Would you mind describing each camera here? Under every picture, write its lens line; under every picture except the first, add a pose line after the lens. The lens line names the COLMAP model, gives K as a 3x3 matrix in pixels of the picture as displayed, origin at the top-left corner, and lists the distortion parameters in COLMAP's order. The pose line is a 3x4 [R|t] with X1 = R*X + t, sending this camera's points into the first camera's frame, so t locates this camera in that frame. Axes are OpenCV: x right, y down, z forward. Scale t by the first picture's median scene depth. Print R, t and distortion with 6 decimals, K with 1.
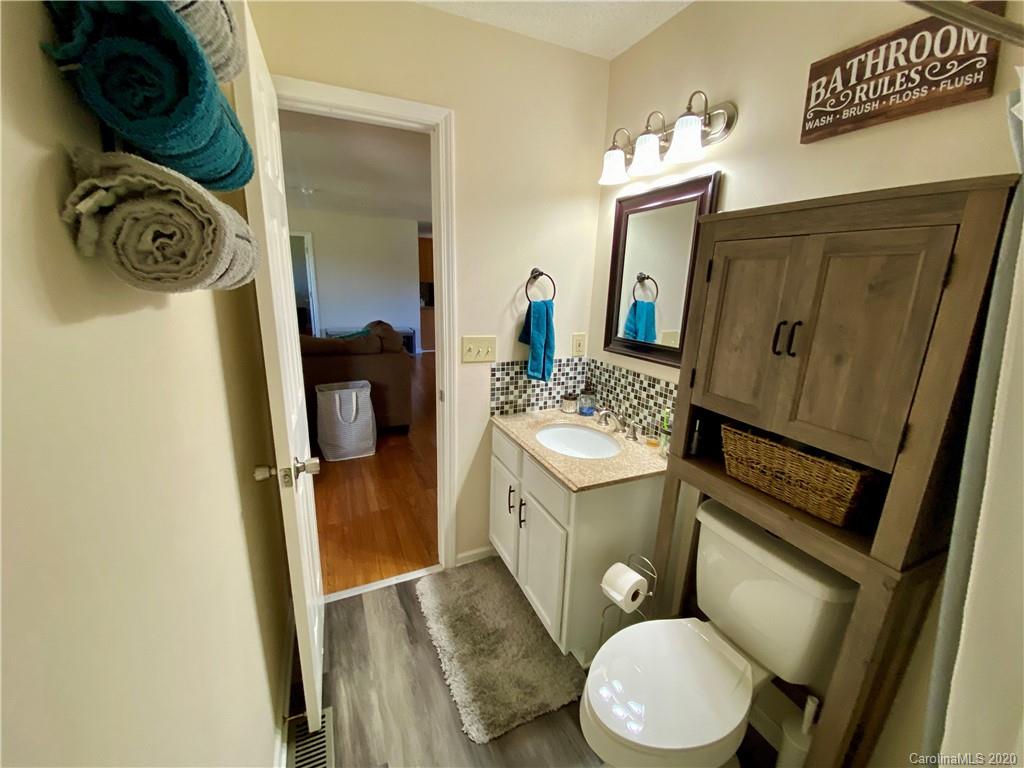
lens RADIAL K [[410.0, 0, 516.2], [0, 410.0, 382.3], [0, 0, 1]] dist [0.031467, -0.025999]
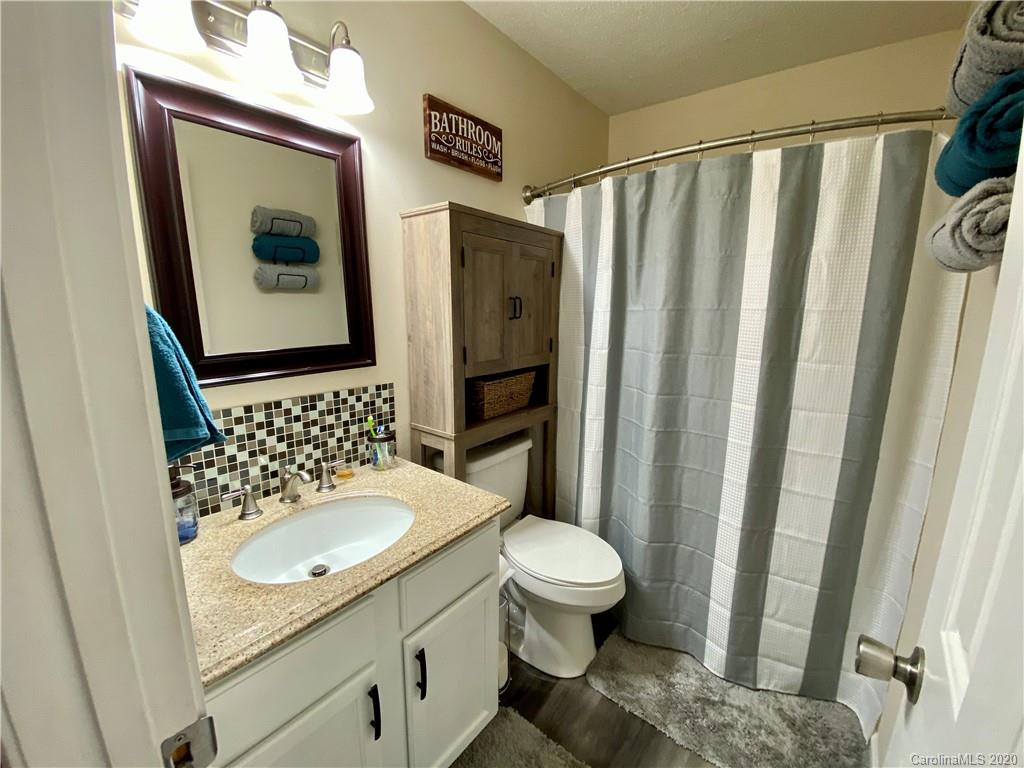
lens RADIAL K [[410.0, 0, 516.2], [0, 410.0, 382.3], [0, 0, 1]] dist [0.031467, -0.025999]
pose [[-0.449328, -0.202530, 0.870107, -0.469155], [0.187780, 0.930794, 0.313626, -0.203480], [-0.873409, 0.304310, -0.380201, 1.037103]]
